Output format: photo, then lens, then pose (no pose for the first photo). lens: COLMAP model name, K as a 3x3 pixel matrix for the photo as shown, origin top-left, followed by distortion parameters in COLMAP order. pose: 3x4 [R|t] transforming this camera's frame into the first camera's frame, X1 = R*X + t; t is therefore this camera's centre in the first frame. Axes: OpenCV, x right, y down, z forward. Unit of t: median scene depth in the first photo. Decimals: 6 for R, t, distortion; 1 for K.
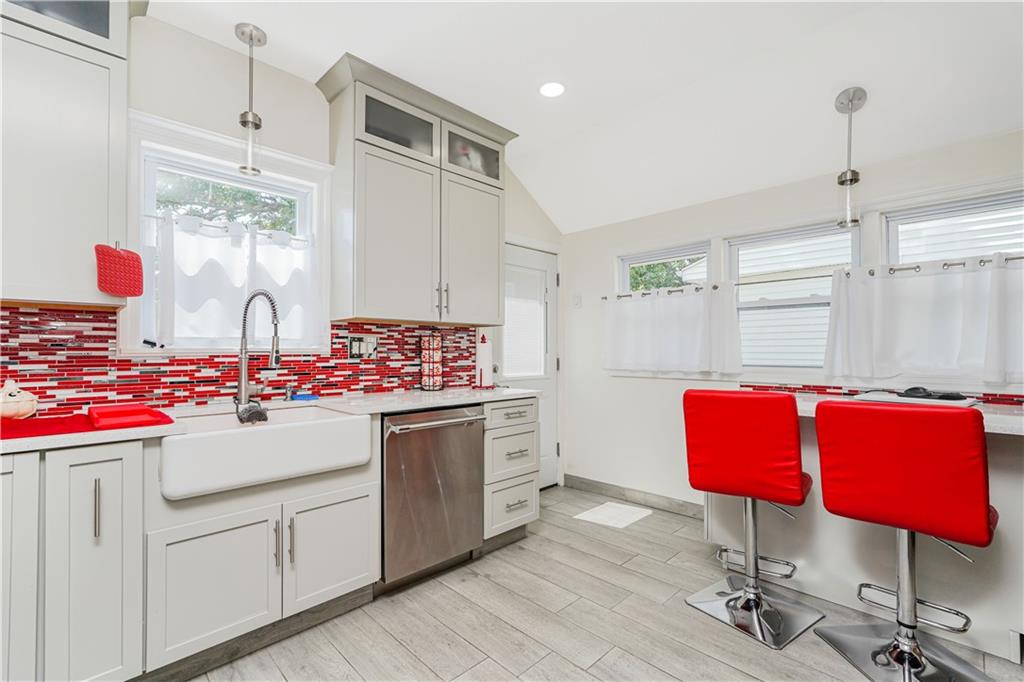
lens RADIAL K [[452.3, 0, 511.9], [0, 452.3, 342.6], [0, 0, 1]] dist [-0.008484, 0.004068]
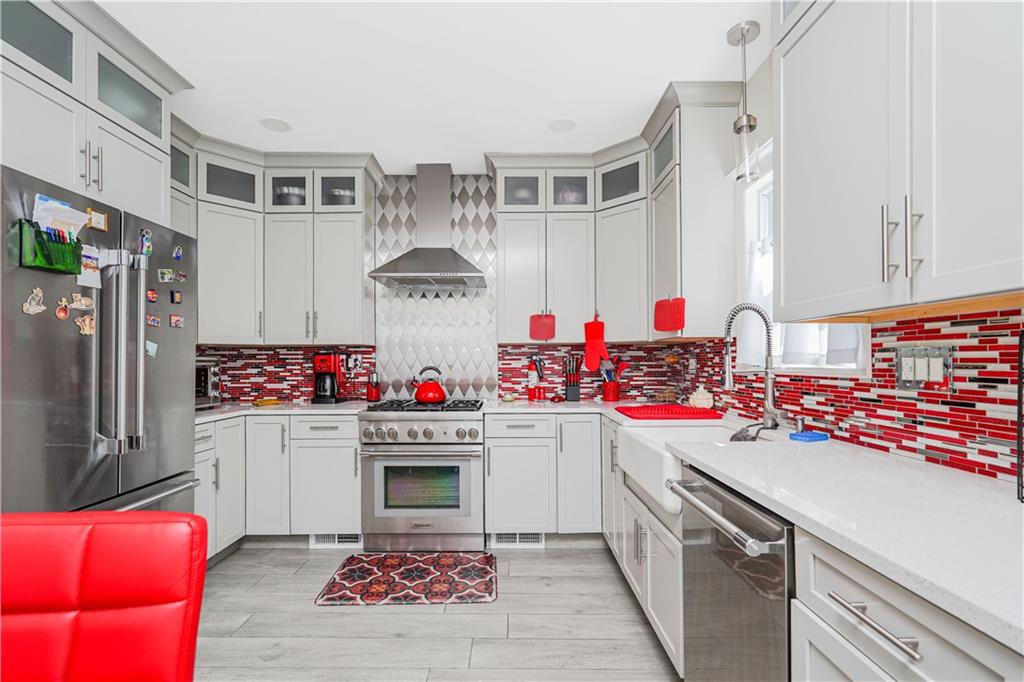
lens RADIAL K [[469.2, 0, 505.6], [0, 469.2, 359.9], [0, 0, 1]] dist [0.000046, 0.001690]
pose [[-0.707988, -0.002949, -0.706218, 0.368893], [0.008769, 0.999877, -0.012967, 0.004468], [0.706170, -0.015373, -0.707876, 1.065052]]
